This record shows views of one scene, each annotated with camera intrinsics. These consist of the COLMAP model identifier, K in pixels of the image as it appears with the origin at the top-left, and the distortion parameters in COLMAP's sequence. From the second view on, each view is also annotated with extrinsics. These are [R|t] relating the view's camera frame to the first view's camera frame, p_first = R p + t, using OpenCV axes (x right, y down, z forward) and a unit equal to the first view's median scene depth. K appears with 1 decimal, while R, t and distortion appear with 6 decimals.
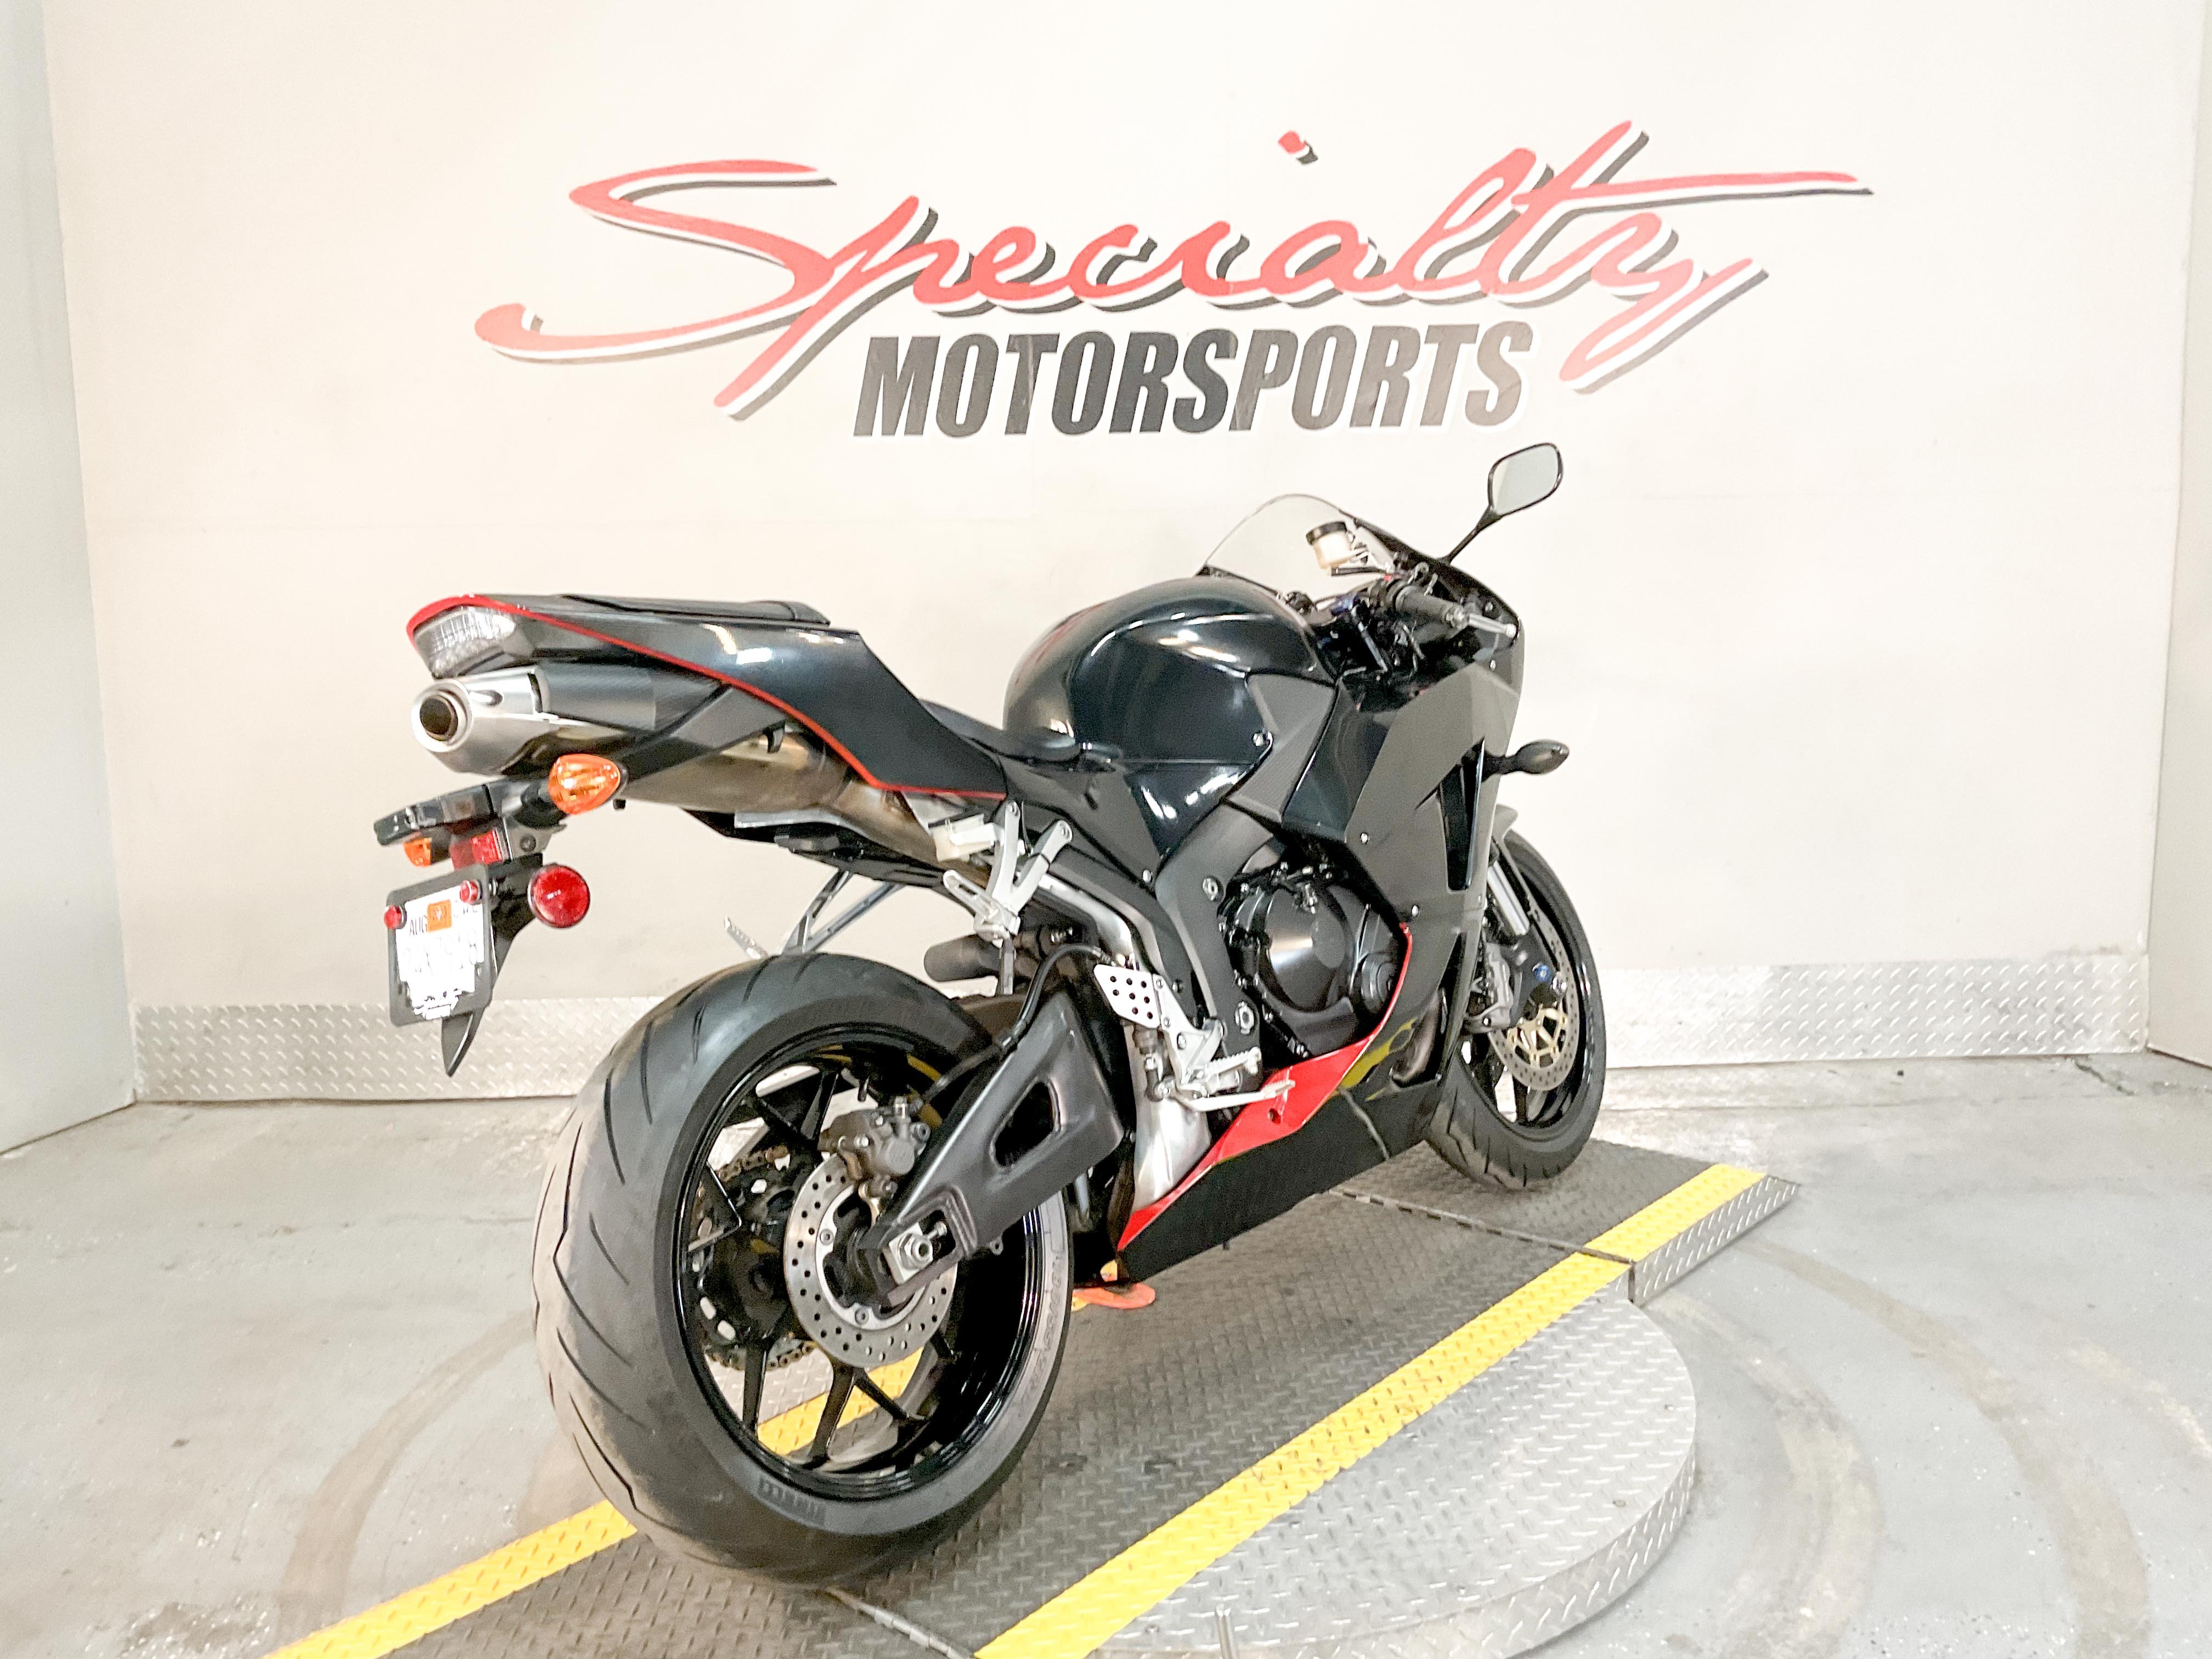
lens RADIAL K [[1838.5, 0, 1118.9], [0, 1838.5, 818.6], [0, 0, 1]] dist [-0.008258, 0.005556]
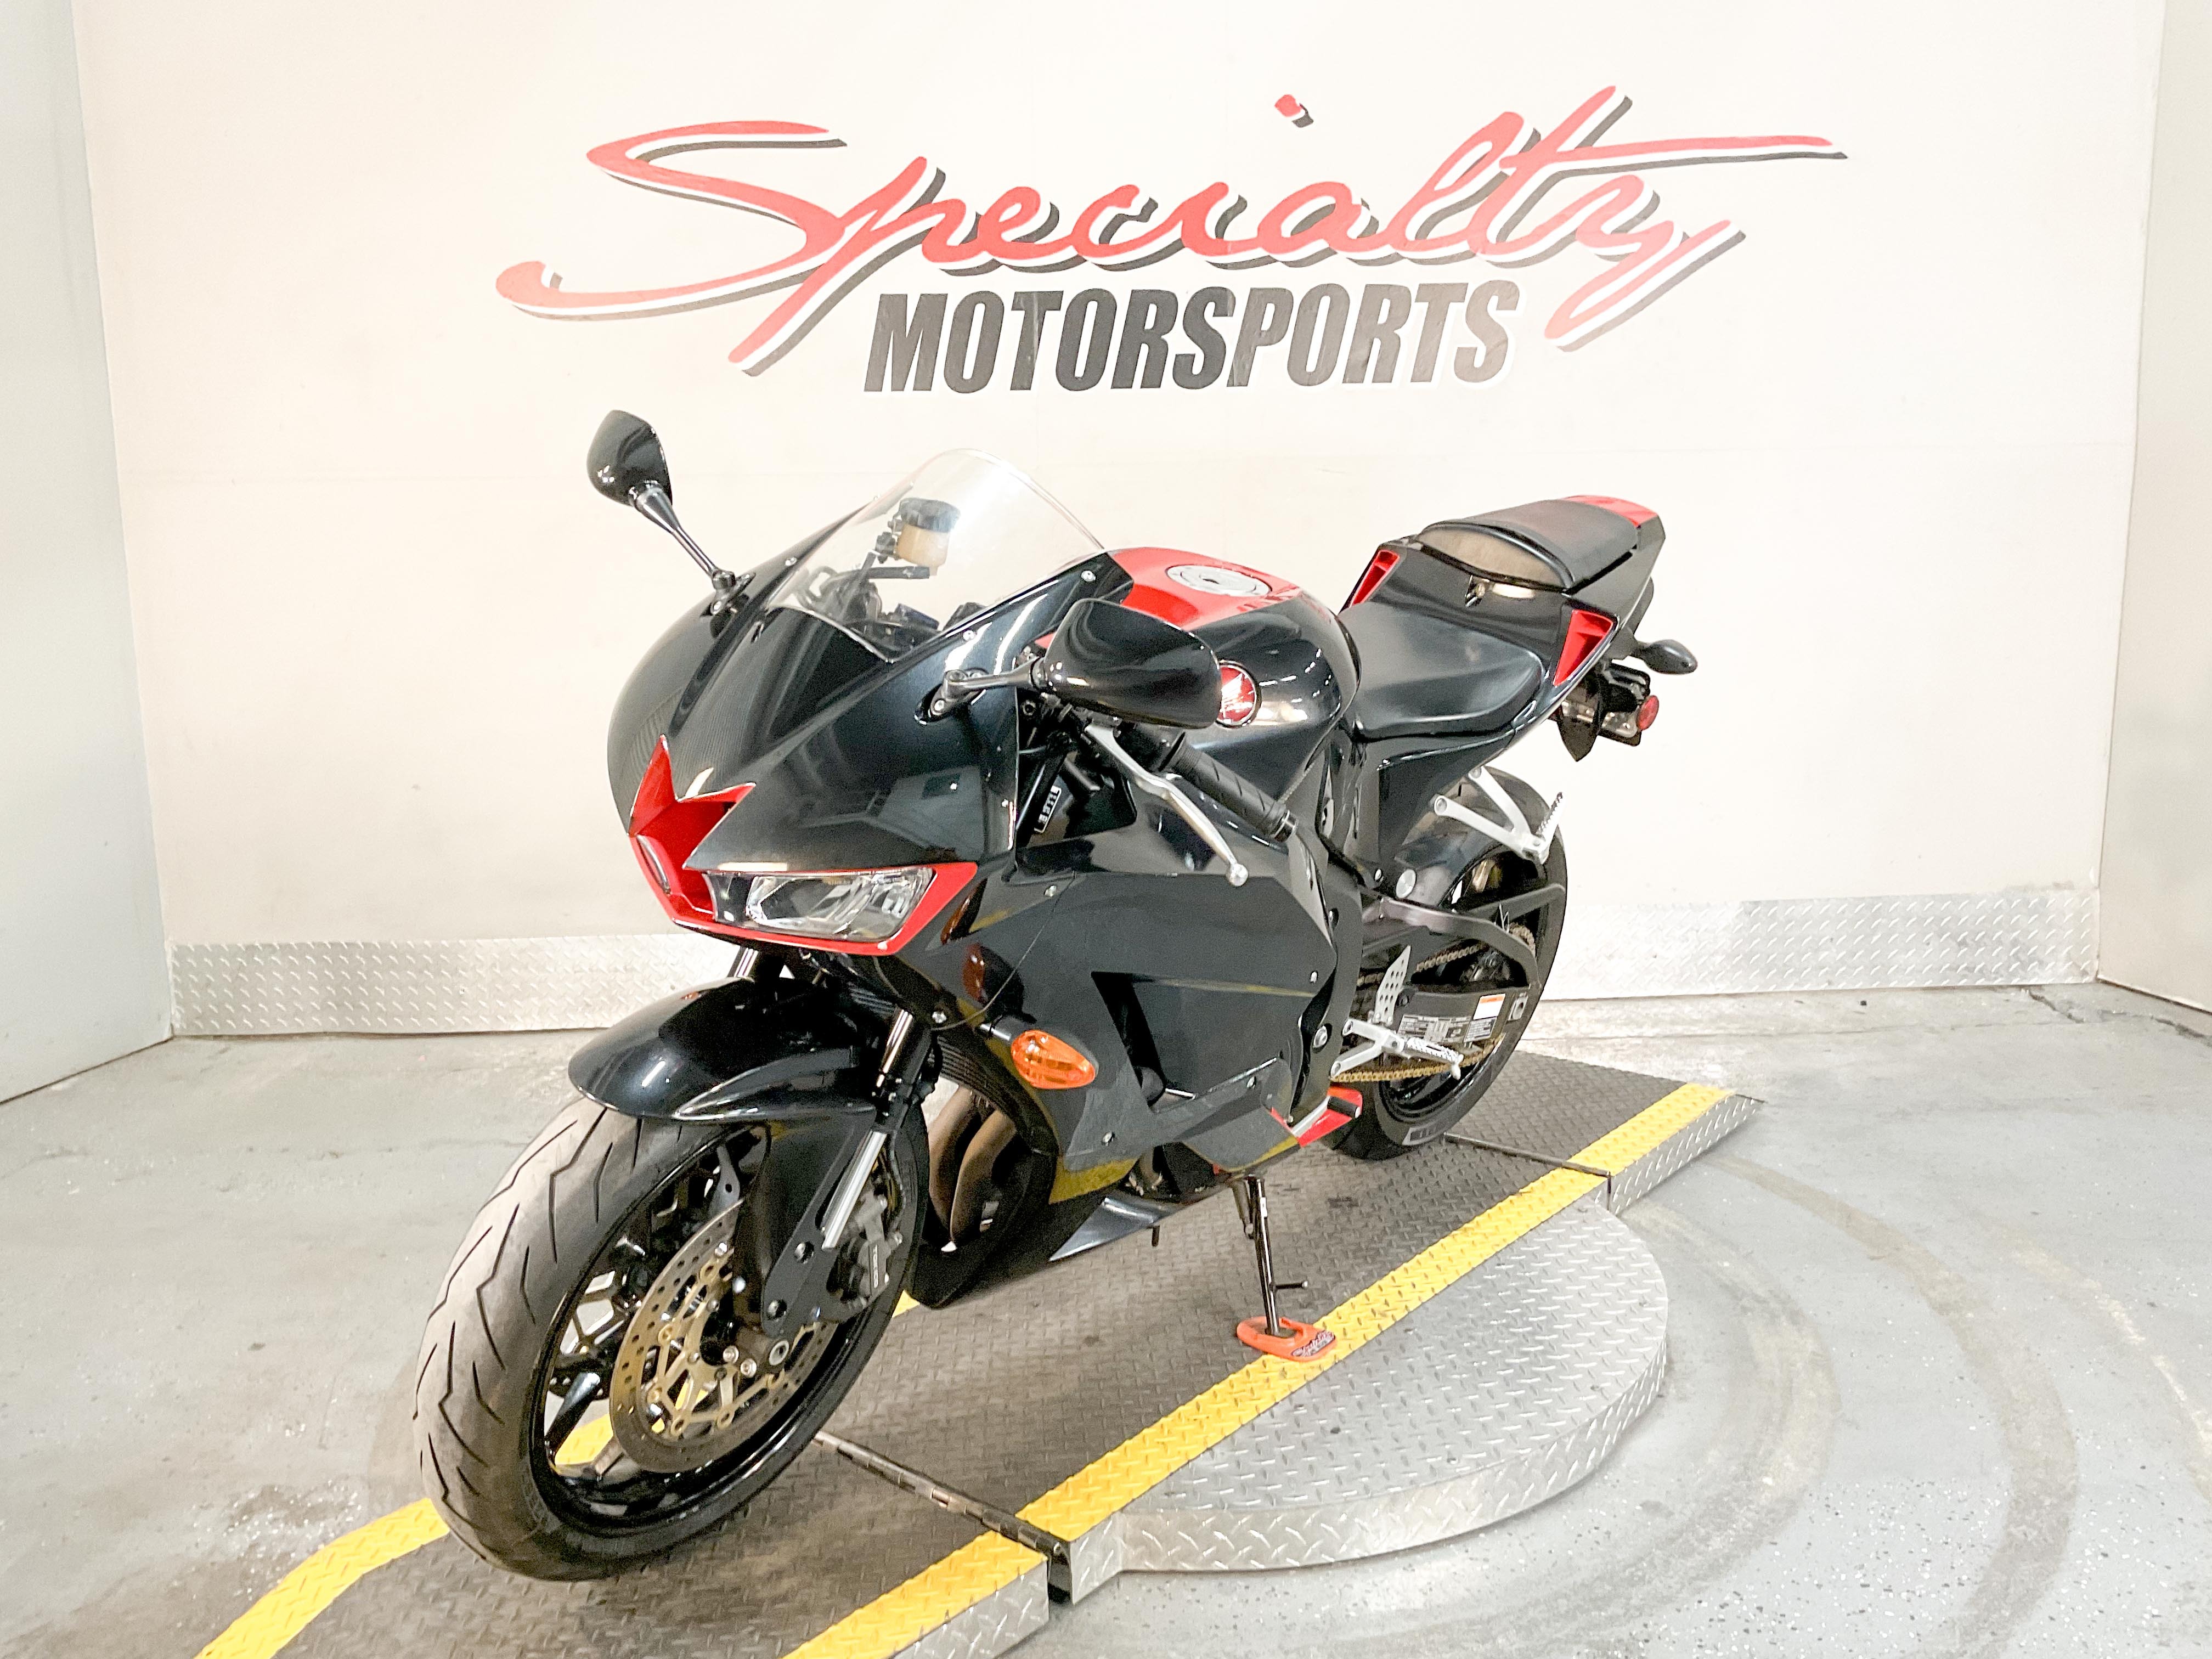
lens RADIAL K [[1886.7, 0, 1106.0], [0, 1886.7, 829.5], [0, 0, 1]] dist [0.001081, -0.024373]
pose [[0.999885, -0.002904, 0.014906, -0.025088], [0.002384, 0.999392, 0.034776, 0.001876], [-0.014998, -0.034737, 0.999284, -0.072819]]
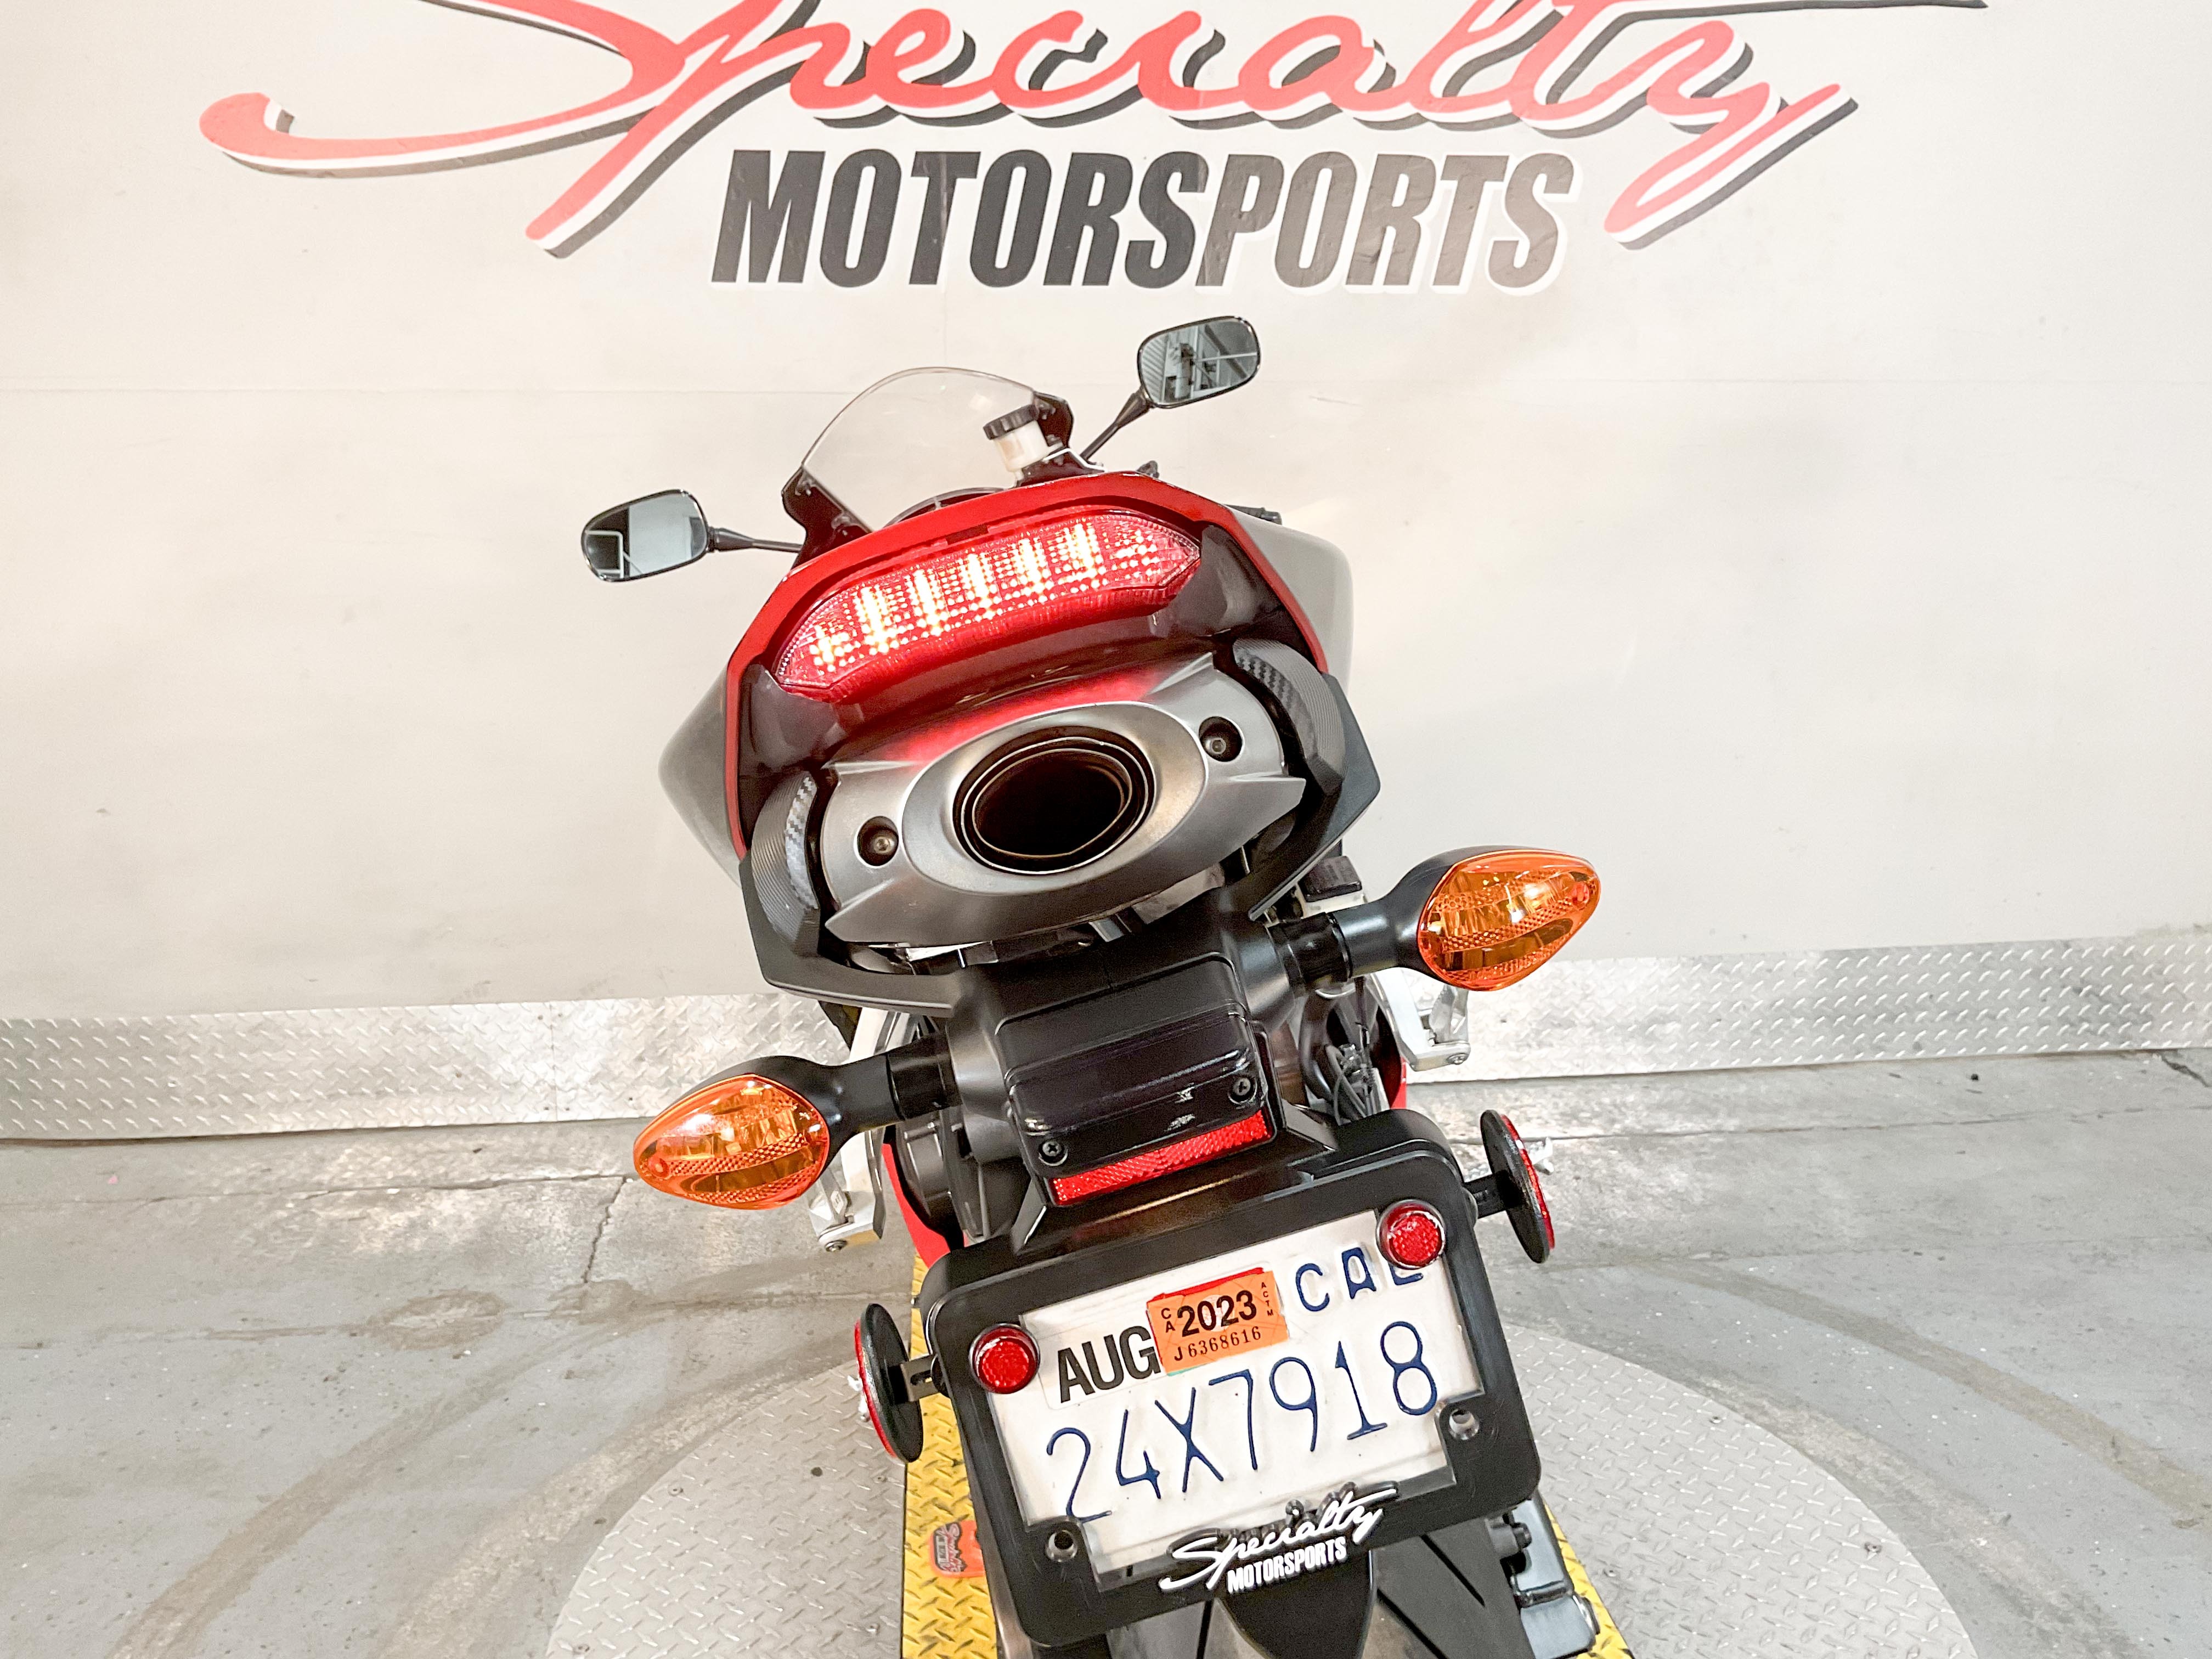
lens RADIAL K [[1591.4, 0, 1028.7], [0, 1591.4, 778.8], [0, 0, 1]] dist [-0.017225, -0.003449]
pose [[0.995626, -0.005215, 0.093279, -0.076288], [-0.000361, 0.998219, 0.059662, -0.040391], [-0.093424, -0.059434, 0.993851, 0.318721]]
